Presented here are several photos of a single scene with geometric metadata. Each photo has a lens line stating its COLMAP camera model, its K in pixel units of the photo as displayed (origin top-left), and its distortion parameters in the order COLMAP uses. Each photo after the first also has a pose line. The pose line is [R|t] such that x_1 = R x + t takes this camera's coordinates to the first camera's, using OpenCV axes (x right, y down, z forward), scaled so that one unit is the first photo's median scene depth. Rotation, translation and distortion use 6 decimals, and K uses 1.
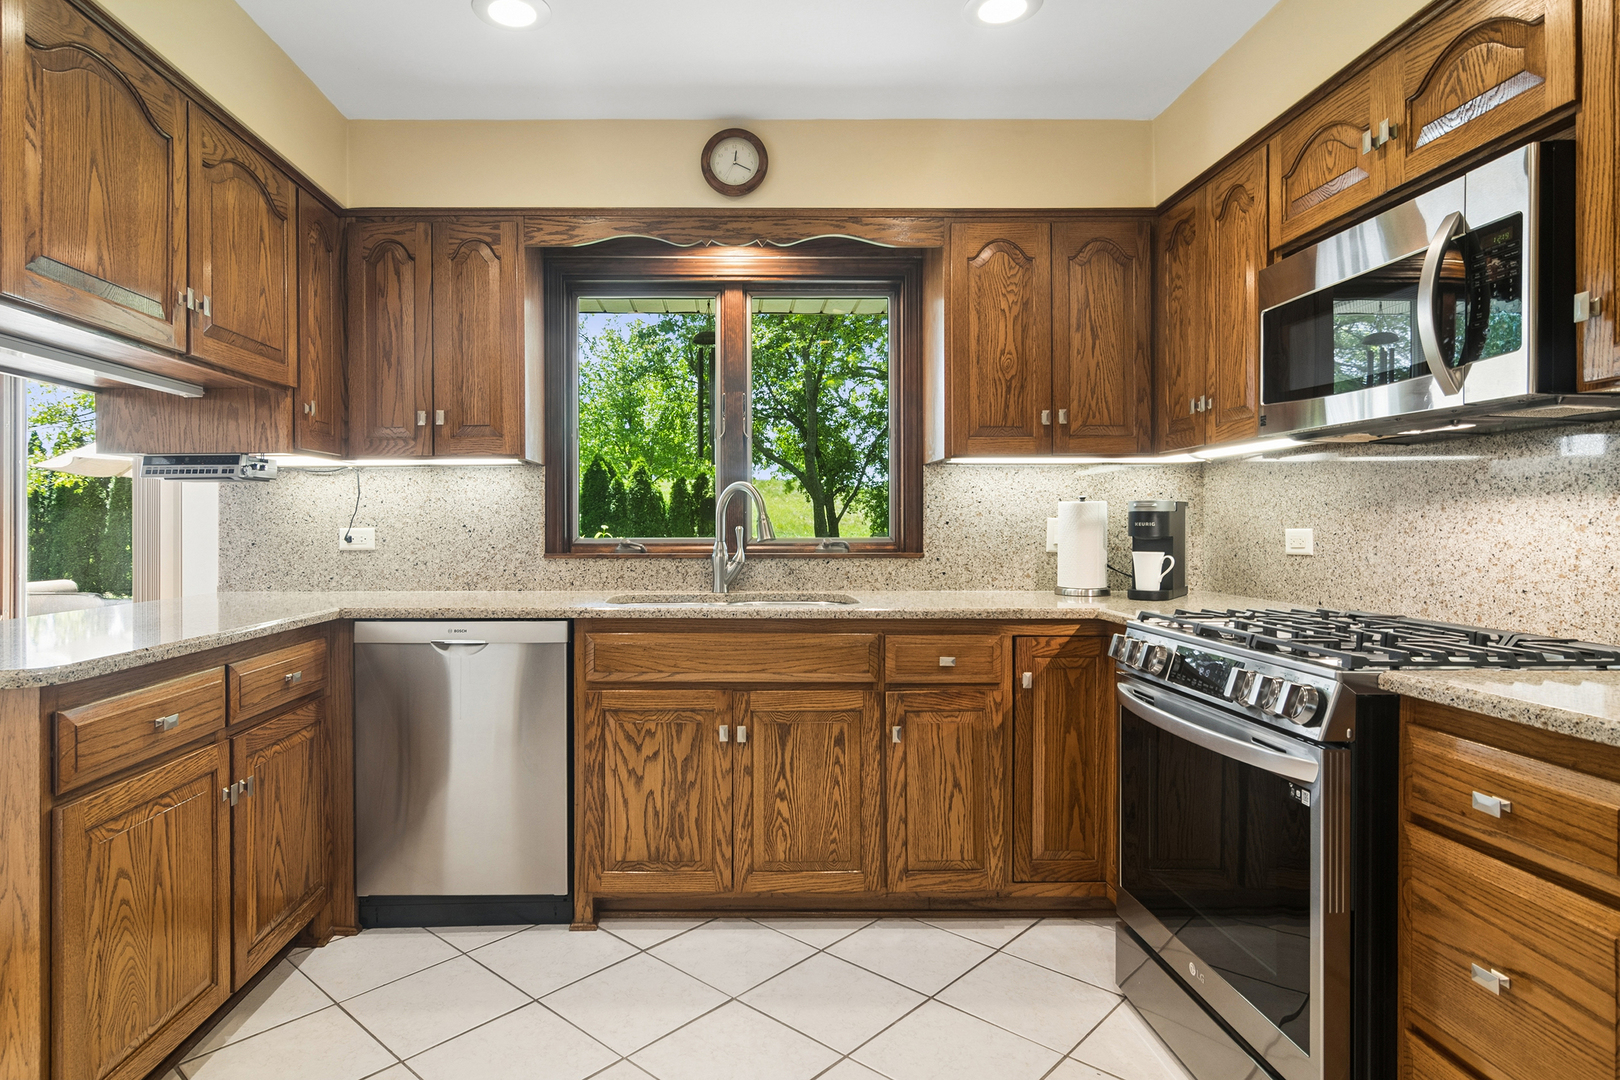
lens RADIAL K [[904.0, 0, 738.1], [0, 904.0, 525.2], [0, 0, 1]] dist [-0.000959, 0.000549]
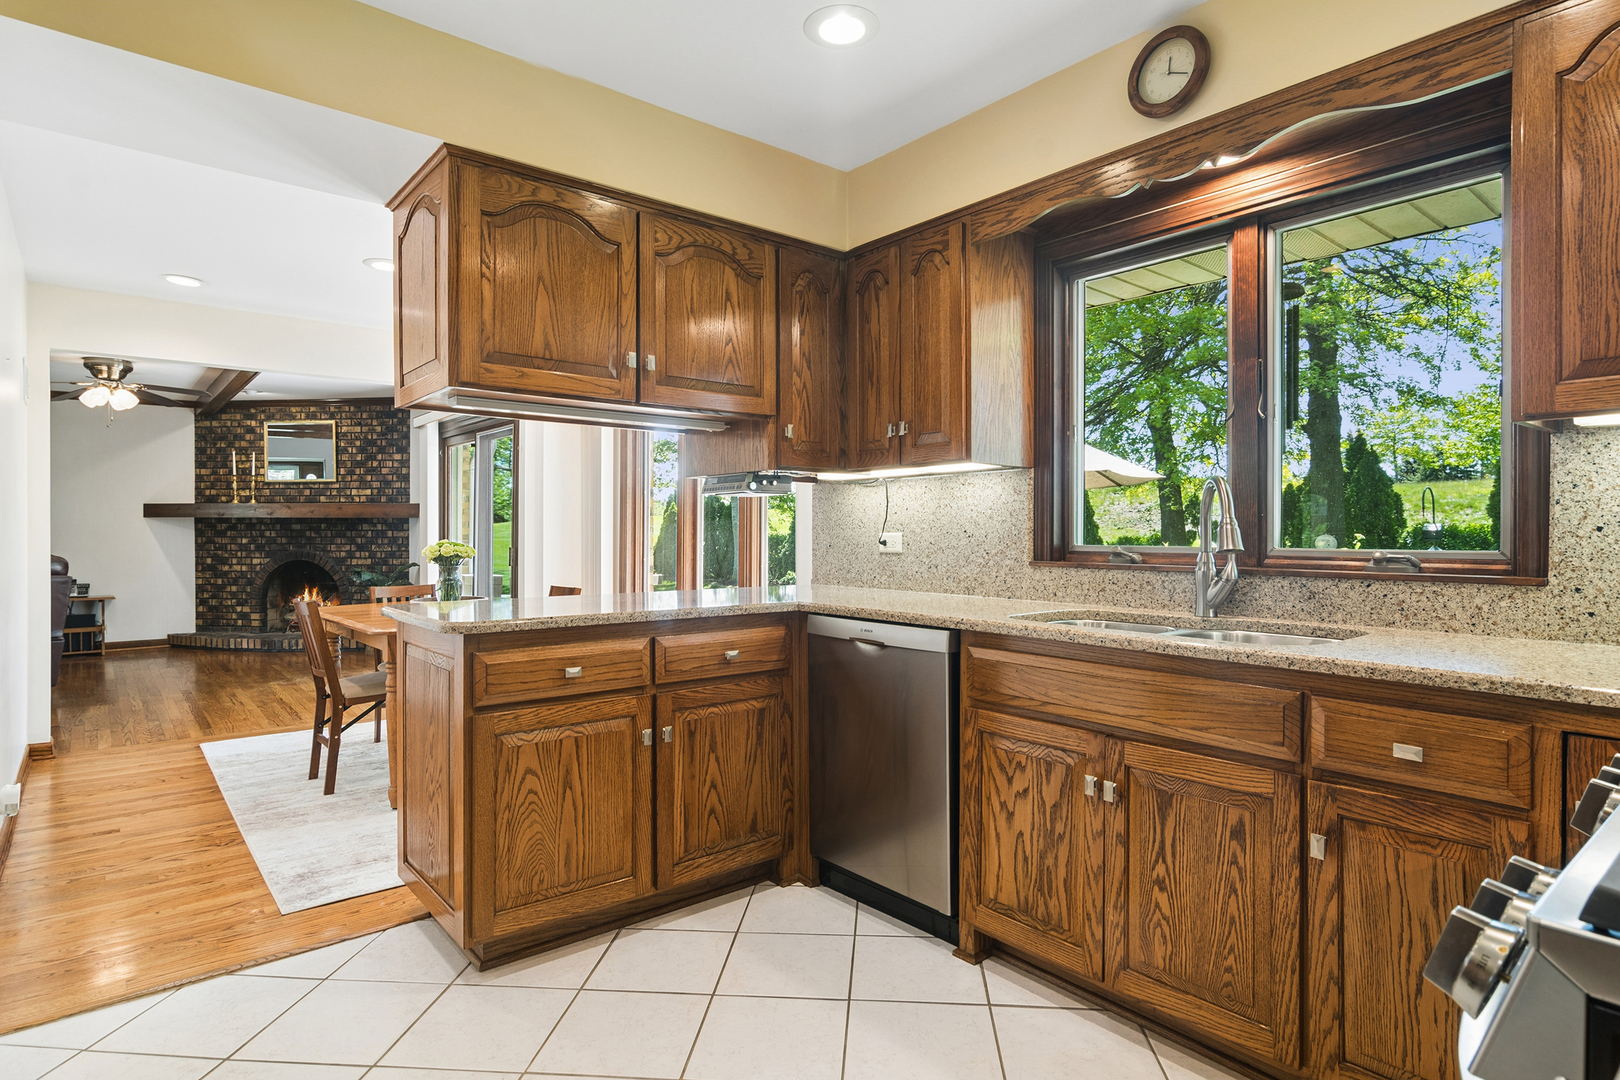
lens RADIAL K [[873.1, 0, 811.6], [0, 873.1, 535.7], [0, 0, 1]] dist [0.000649, 0.001146]
pose [[0.628980, 0.007337, -0.777387, 0.435415], [-0.002672, 0.999970, 0.007276, -0.001096], [0.777417, -0.002499, 0.628981, 0.303812]]
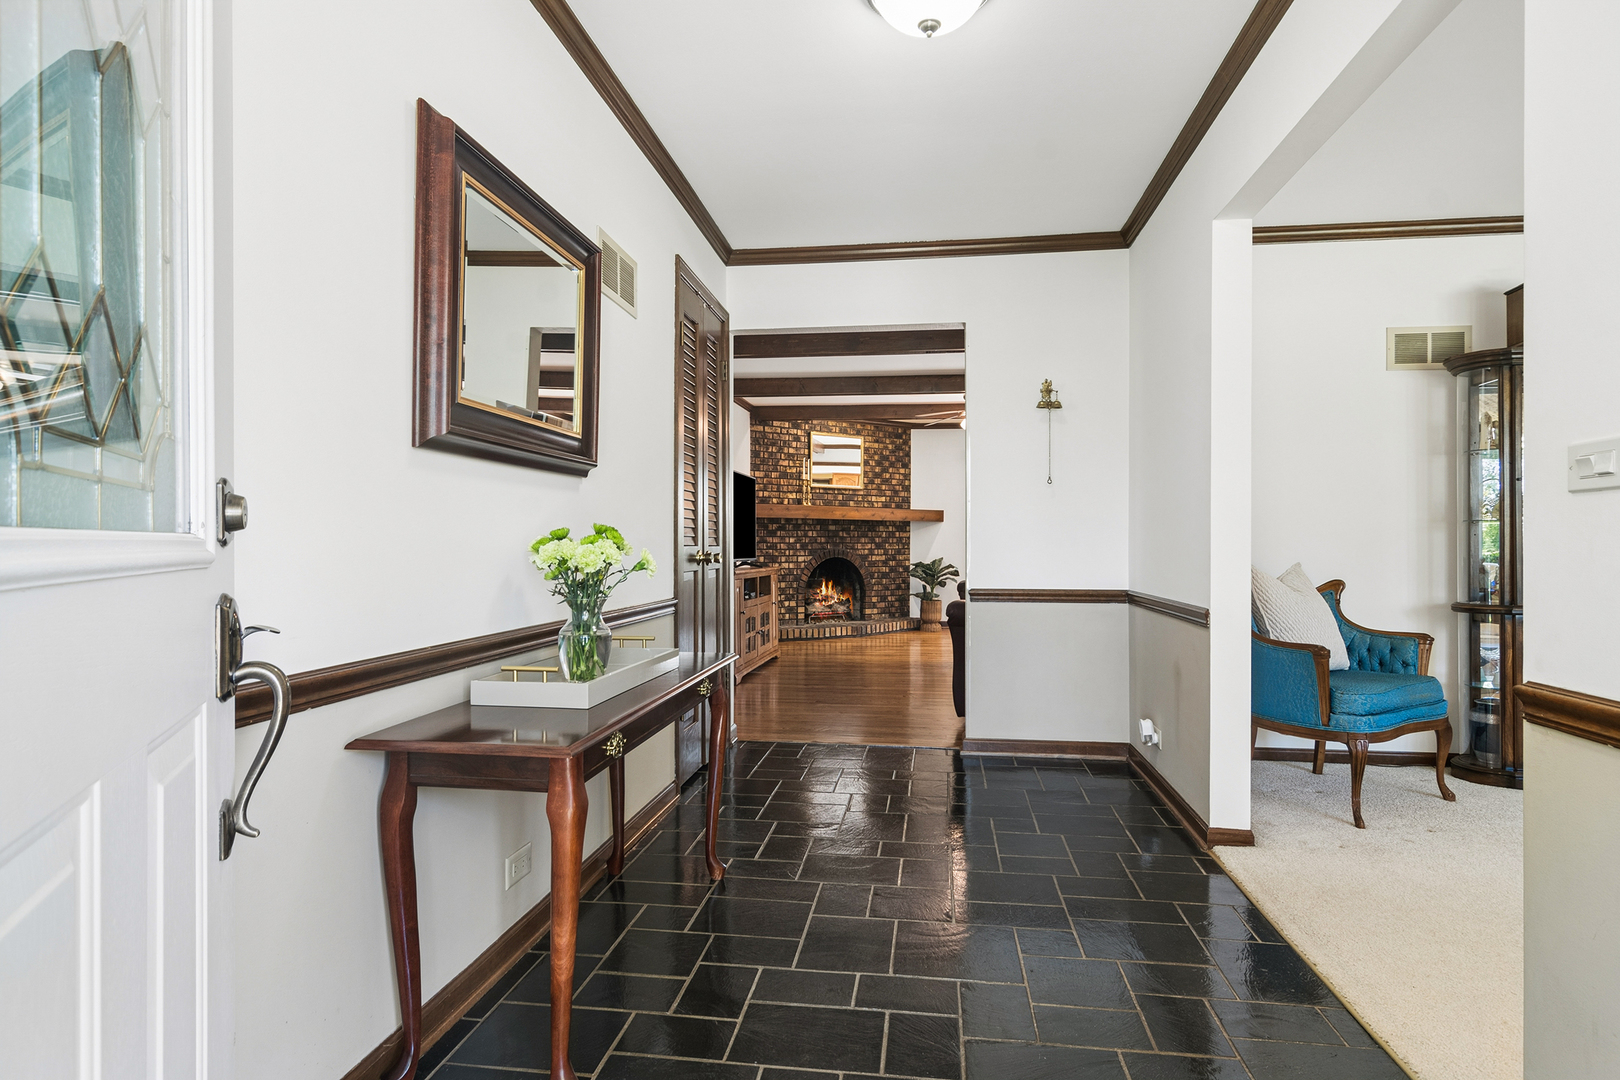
lens RADIAL K [[870.9, 0, 811.7], [0, 870.9, 545.6], [0, 0, 1]] dist [0.002894, 0.000407]
pose [[0.989252, 0.002127, -0.146208, -3.009345], [-0.001815, 0.999996, 0.002264, 0.064191], [0.146212, -0.001974, 0.989251, -2.909394]]
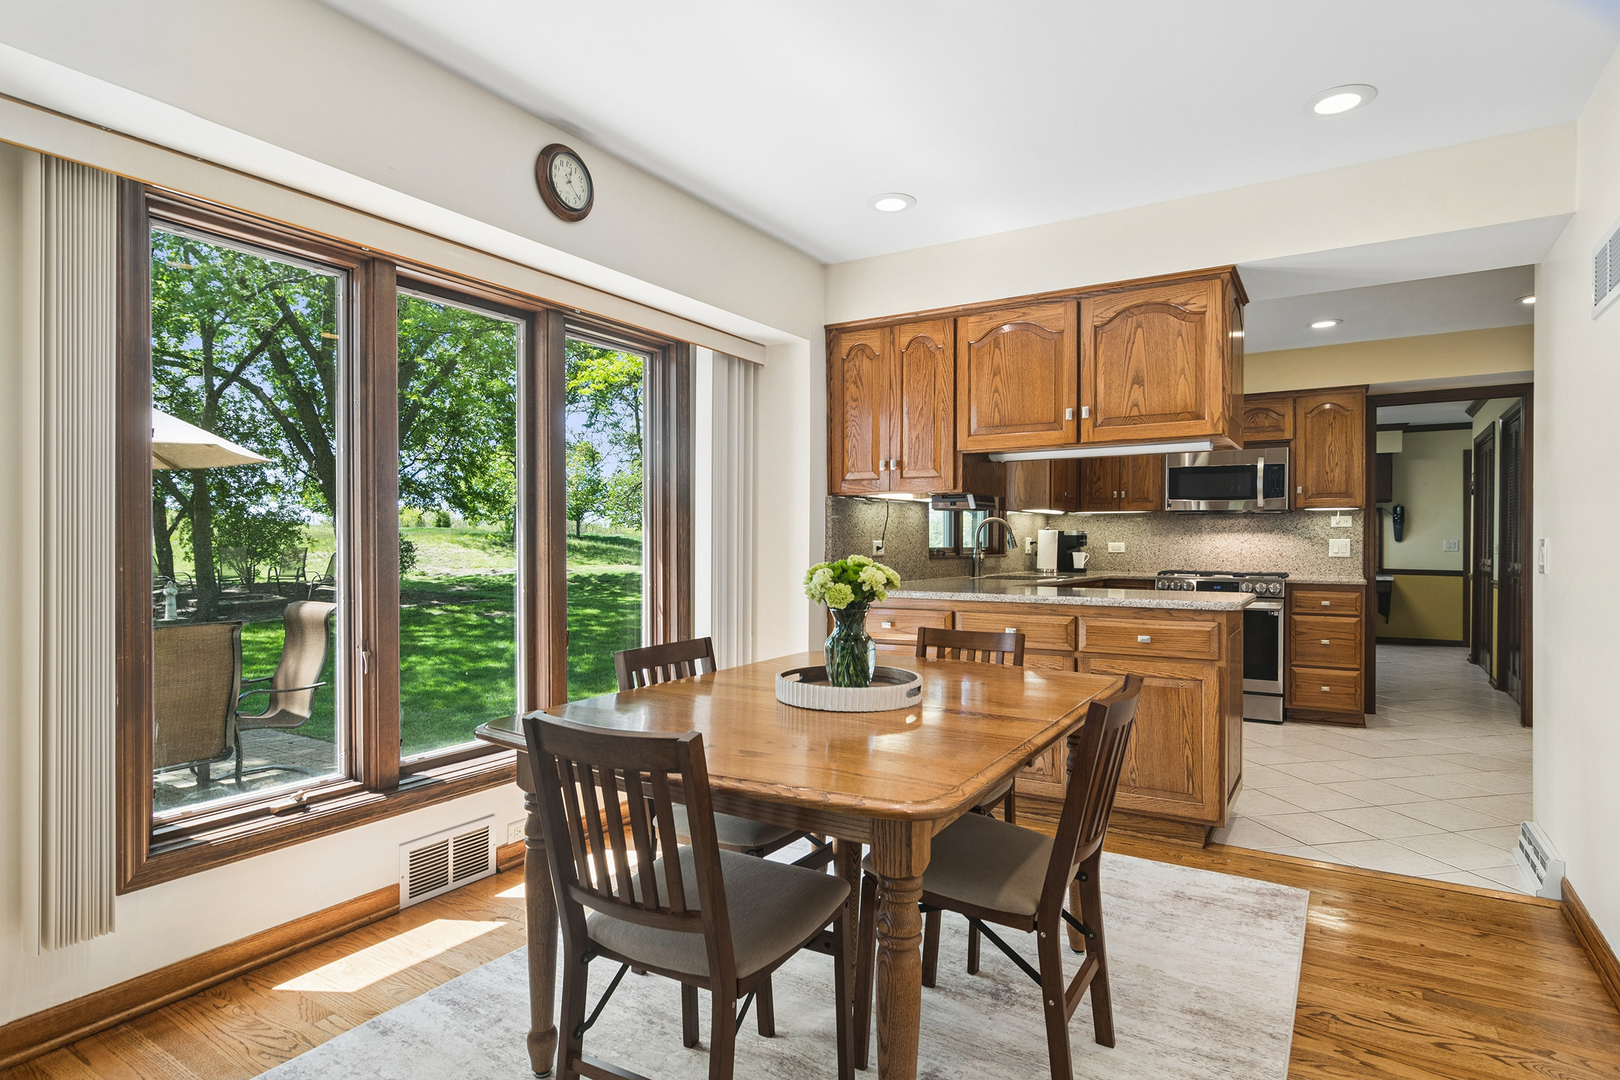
lens RADIAL K [[870.9, 0, 811.7], [0, 870.9, 545.6], [0, 0, 1]] dist [0.002894, 0.000407]
pose [[0.535349, -0.000065, 0.844631, -2.060965], [-0.004037, 0.999988, 0.002635, 0.009778], [-0.844621, -0.004820, 0.535343, 0.409090]]
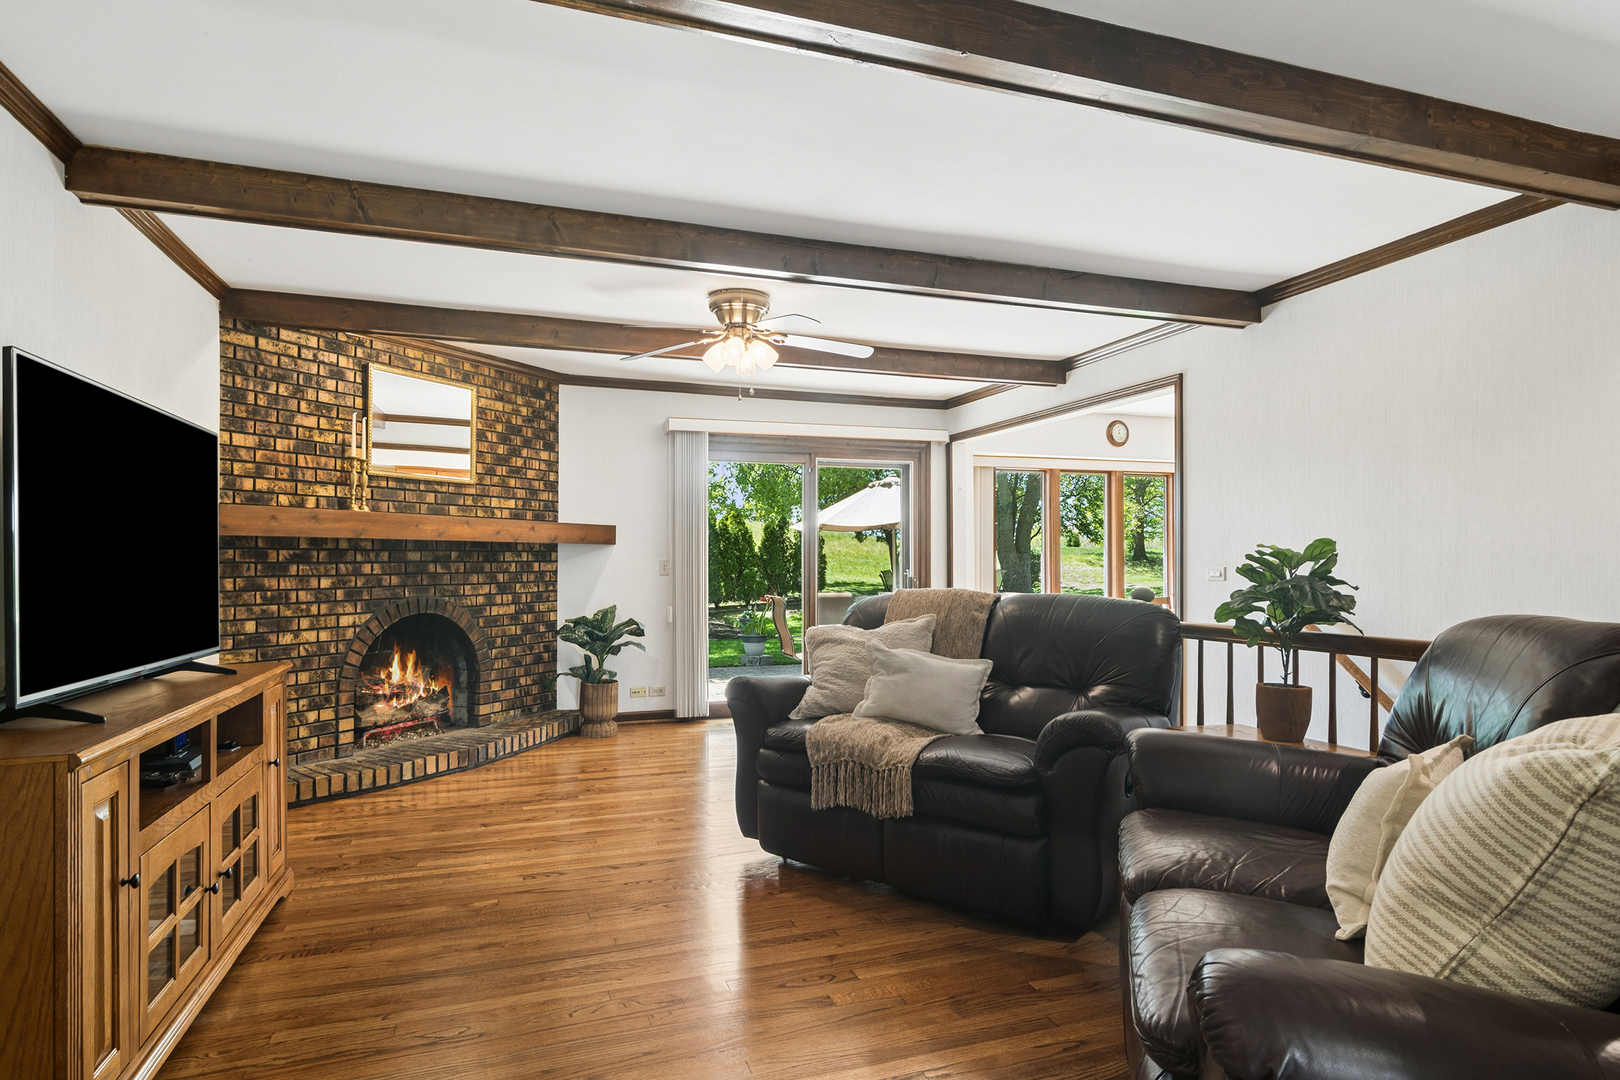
lens RADIAL K [[905.4, 0, 812.4], [0, 905.4, 555.0], [0, 0, 1]] dist [0.000665, 0.000402]
pose [[0.947566, 0.002382, 0.319553, -3.280488], [-0.000622, 0.999984, -0.005610, 0.002377], [-0.319561, 0.005117, 0.947552, -1.339316]]
